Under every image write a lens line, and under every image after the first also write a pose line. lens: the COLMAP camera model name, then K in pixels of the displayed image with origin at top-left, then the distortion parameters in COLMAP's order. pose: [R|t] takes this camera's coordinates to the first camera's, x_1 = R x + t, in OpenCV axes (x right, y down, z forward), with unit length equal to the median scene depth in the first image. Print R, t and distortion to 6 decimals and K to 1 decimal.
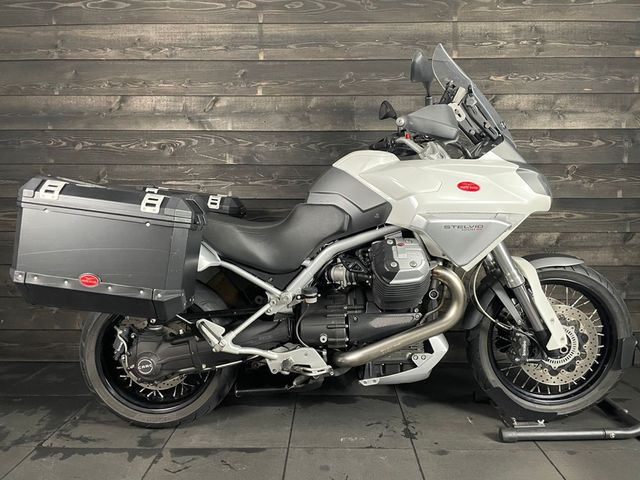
lens RADIAL K [[501.7, 0, 334.5], [0, 501.7, 238.3], [0, 0, 1]] dist [0.066227, -0.098808]
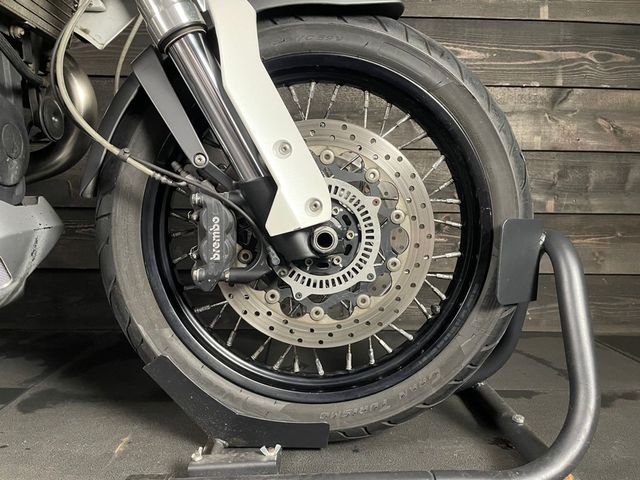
lens RADIAL K [[501.7, 0, 329.9], [0, 501.7, 249.9], [0, 0, 1]] dist [0.066227, -0.098808]
pose [[0.999035, 0.008766, 0.043034, 0.322863], [-0.009213, 0.999906, 0.010198, 0.162938], [-0.042940, -0.010584, 0.999022, 0.485102]]
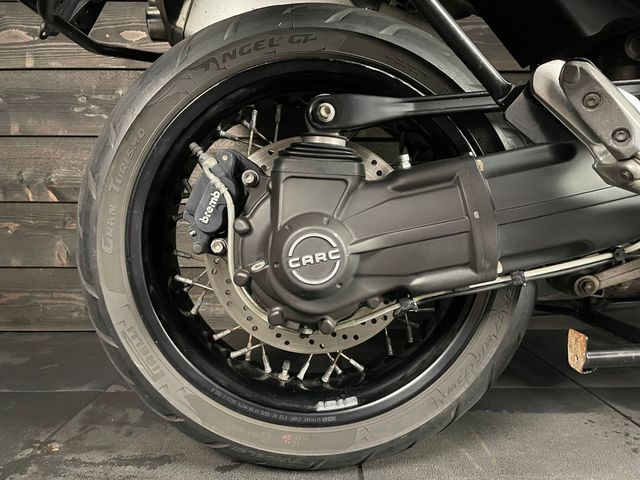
lens RADIAL K [[501.7, 0, 329.1], [0, 501.7, 235.1], [0, 0, 1]] dist [0.066227, -0.098808]
pose [[0.999563, 0.000806, 0.029558, -0.265910], [0.000674, 0.998748, -0.050013, 0.181219], [-0.029562, 0.050012, 0.998311, 0.512595]]
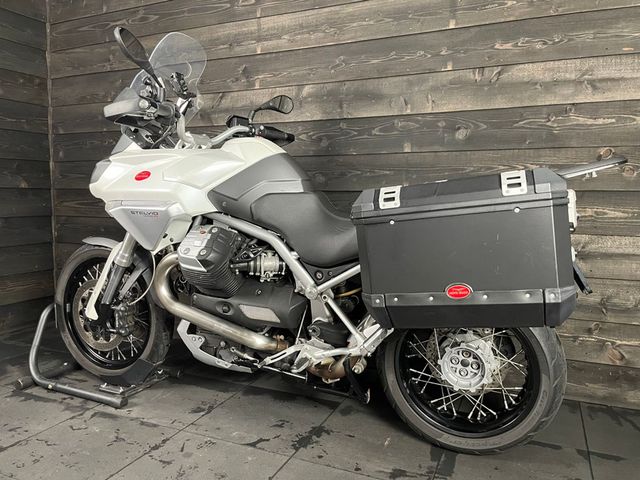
lens RADIAL K [[501.7, 0, 324.1], [0, 501.7, 237.0], [0, 0, 1]] dist [0.066227, -0.098808]
pose [[0.917329, 0.039500, -0.396166, 0.393824], [-0.041437, 0.999134, 0.003672, 0.006751], [0.395968, 0.013048, 0.918172, 0.122098]]
